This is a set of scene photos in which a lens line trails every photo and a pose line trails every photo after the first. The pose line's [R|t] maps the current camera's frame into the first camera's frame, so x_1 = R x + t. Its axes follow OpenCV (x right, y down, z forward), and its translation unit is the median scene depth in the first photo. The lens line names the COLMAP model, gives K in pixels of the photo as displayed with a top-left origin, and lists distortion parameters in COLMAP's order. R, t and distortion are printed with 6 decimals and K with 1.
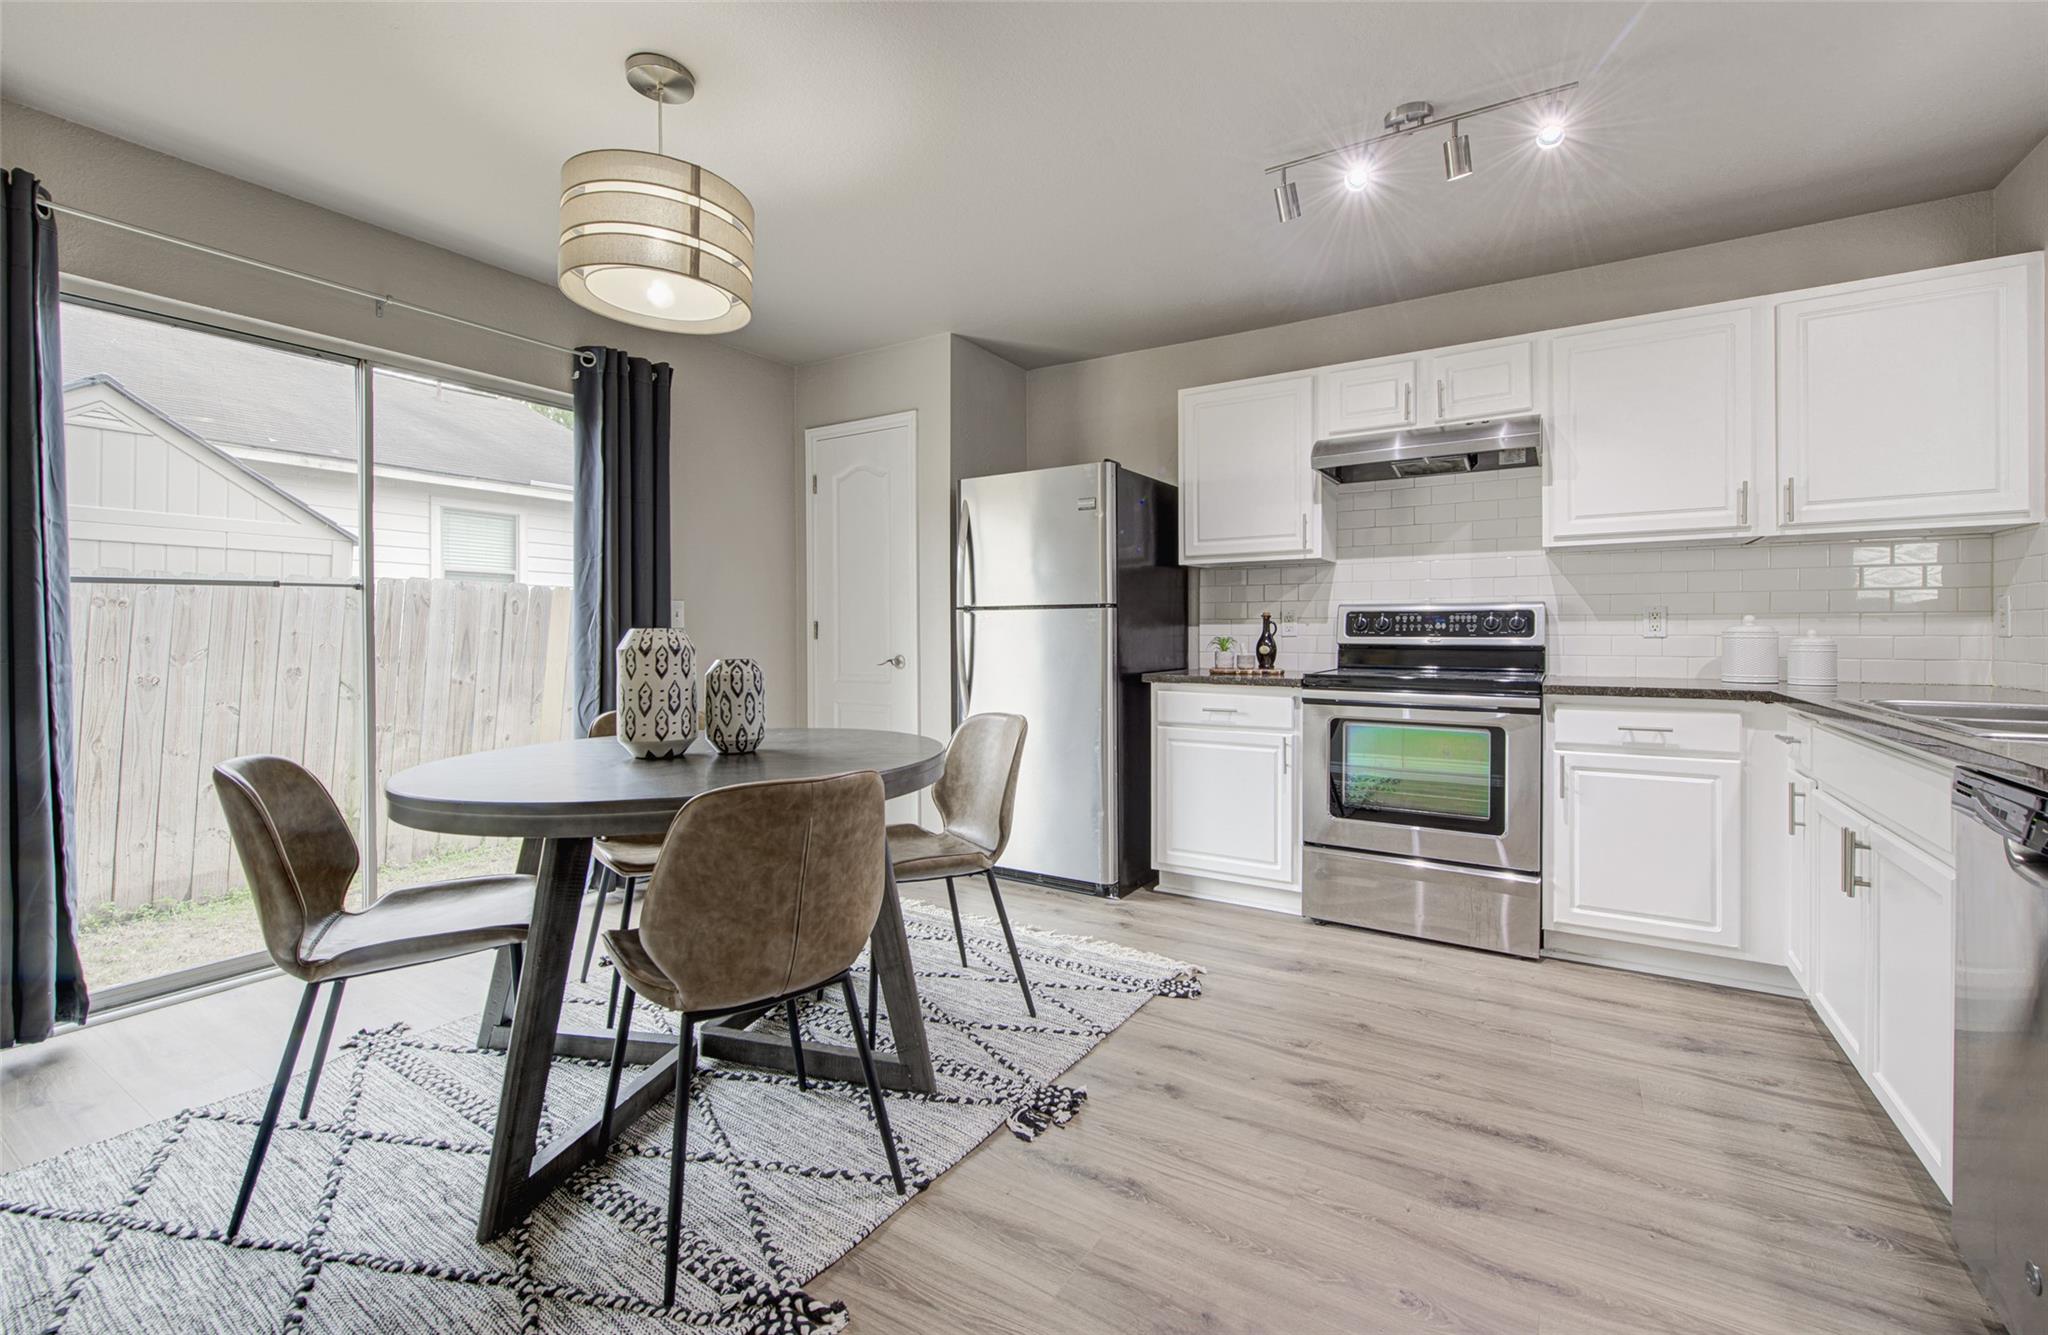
lens RADIAL K [[846.1, 0, 1042.5], [0, 846.1, 635.1], [0, 0, 1]] dist [0.001920, -0.001886]
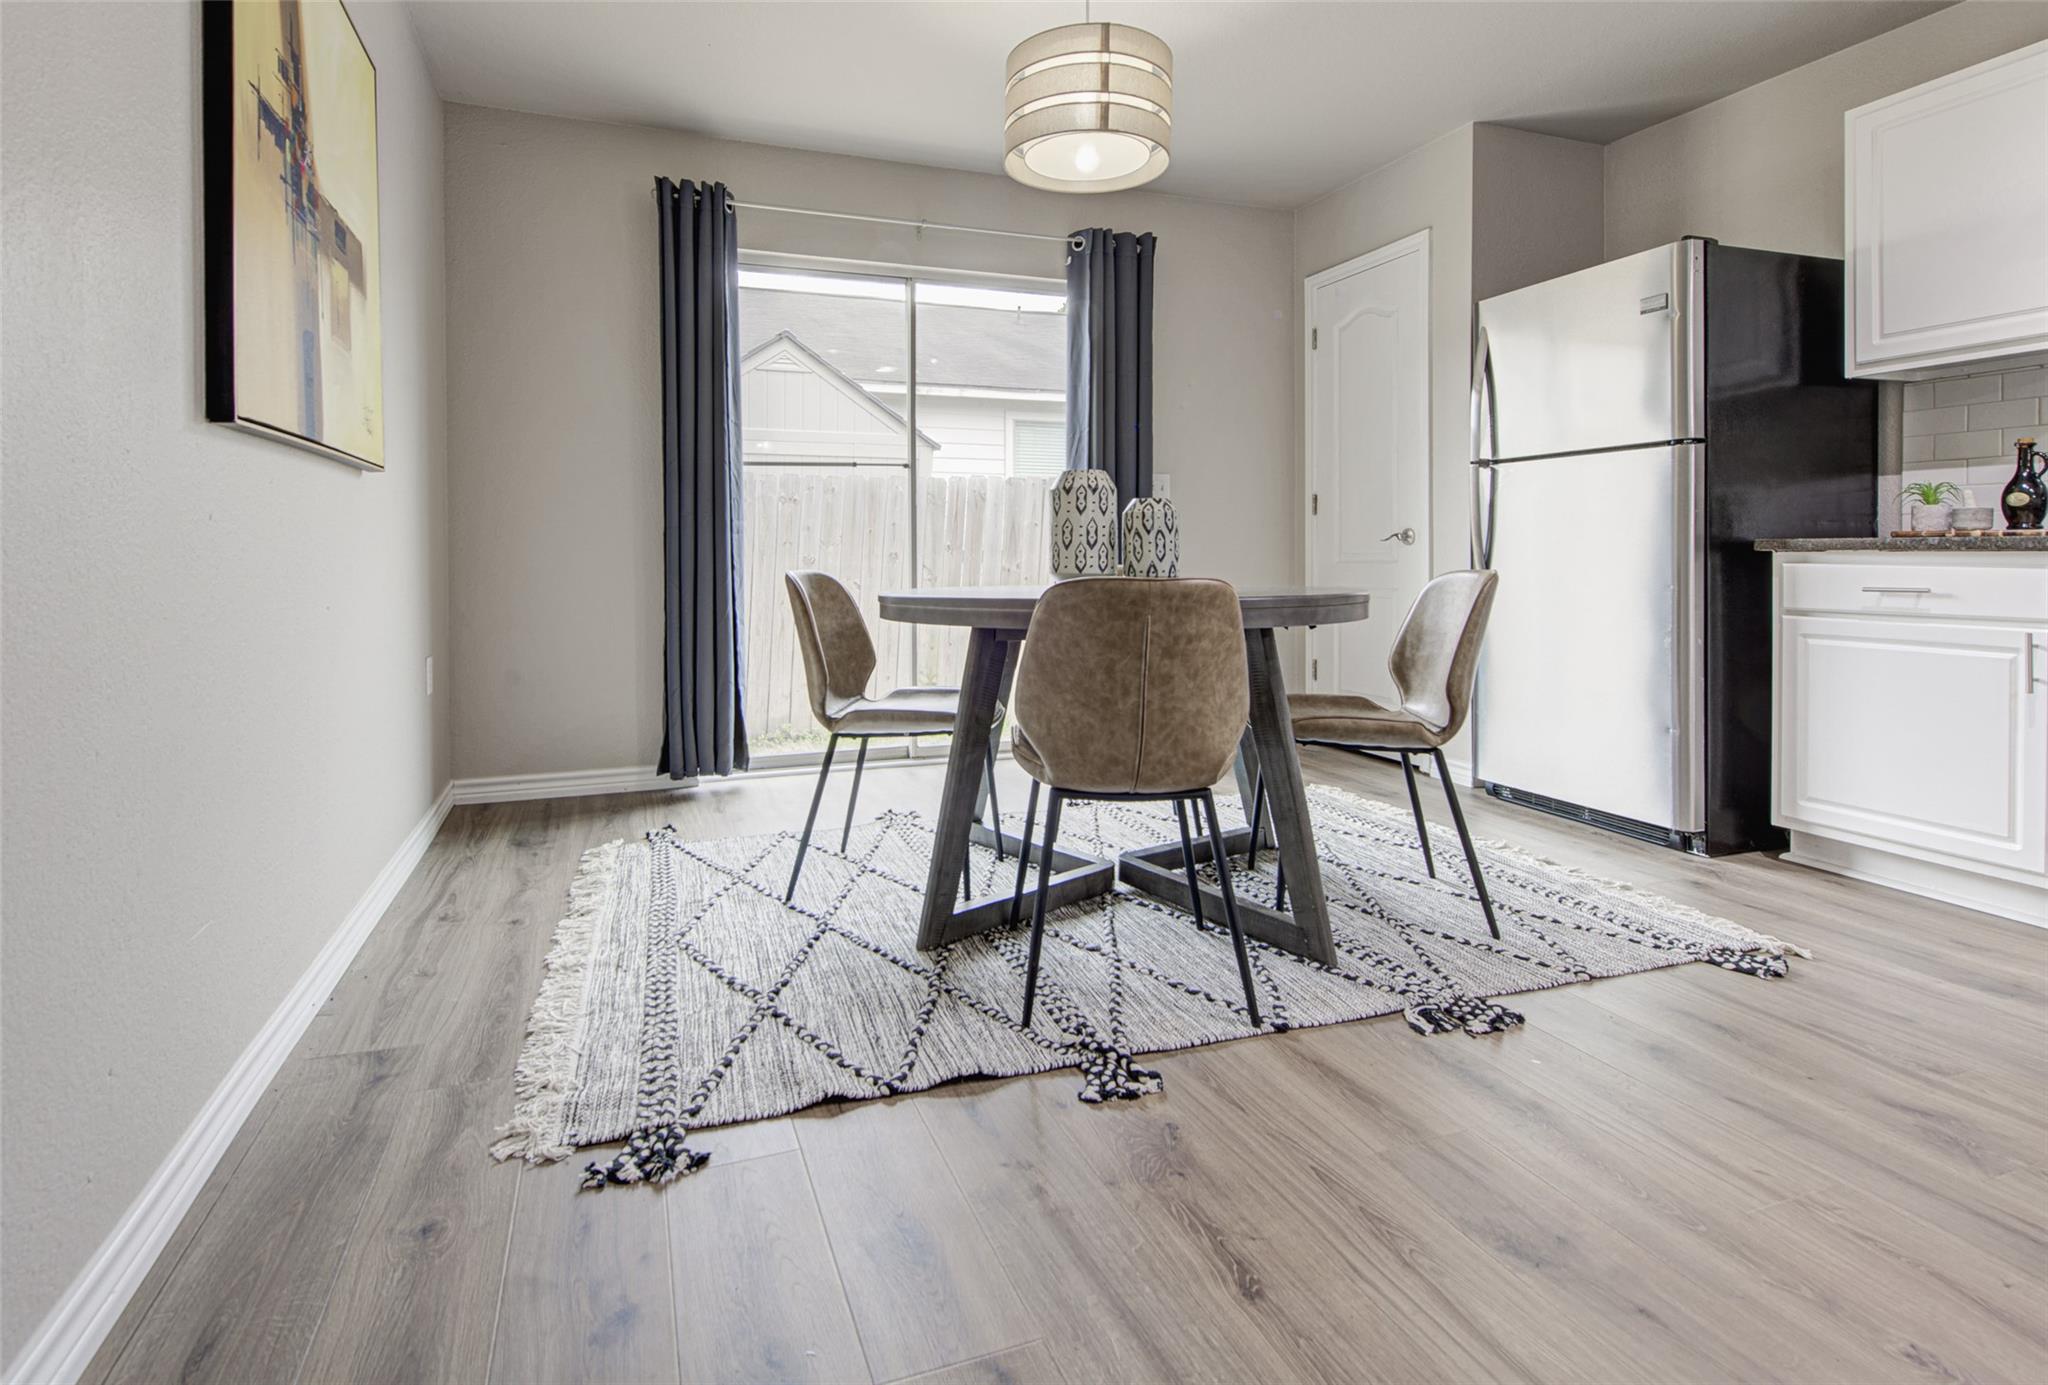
lens RADIAL K [[999.0, 0, 970.6], [0, 999.0, 564.7], [0, 0, 1]] dist [0.004424, -0.001067]
pose [[0.769668, 0.004537, -0.638428, 0.227282], [-0.001644, 0.999986, 0.005125, 0.098464], [0.638442, -0.002895, 0.769665, -0.055843]]
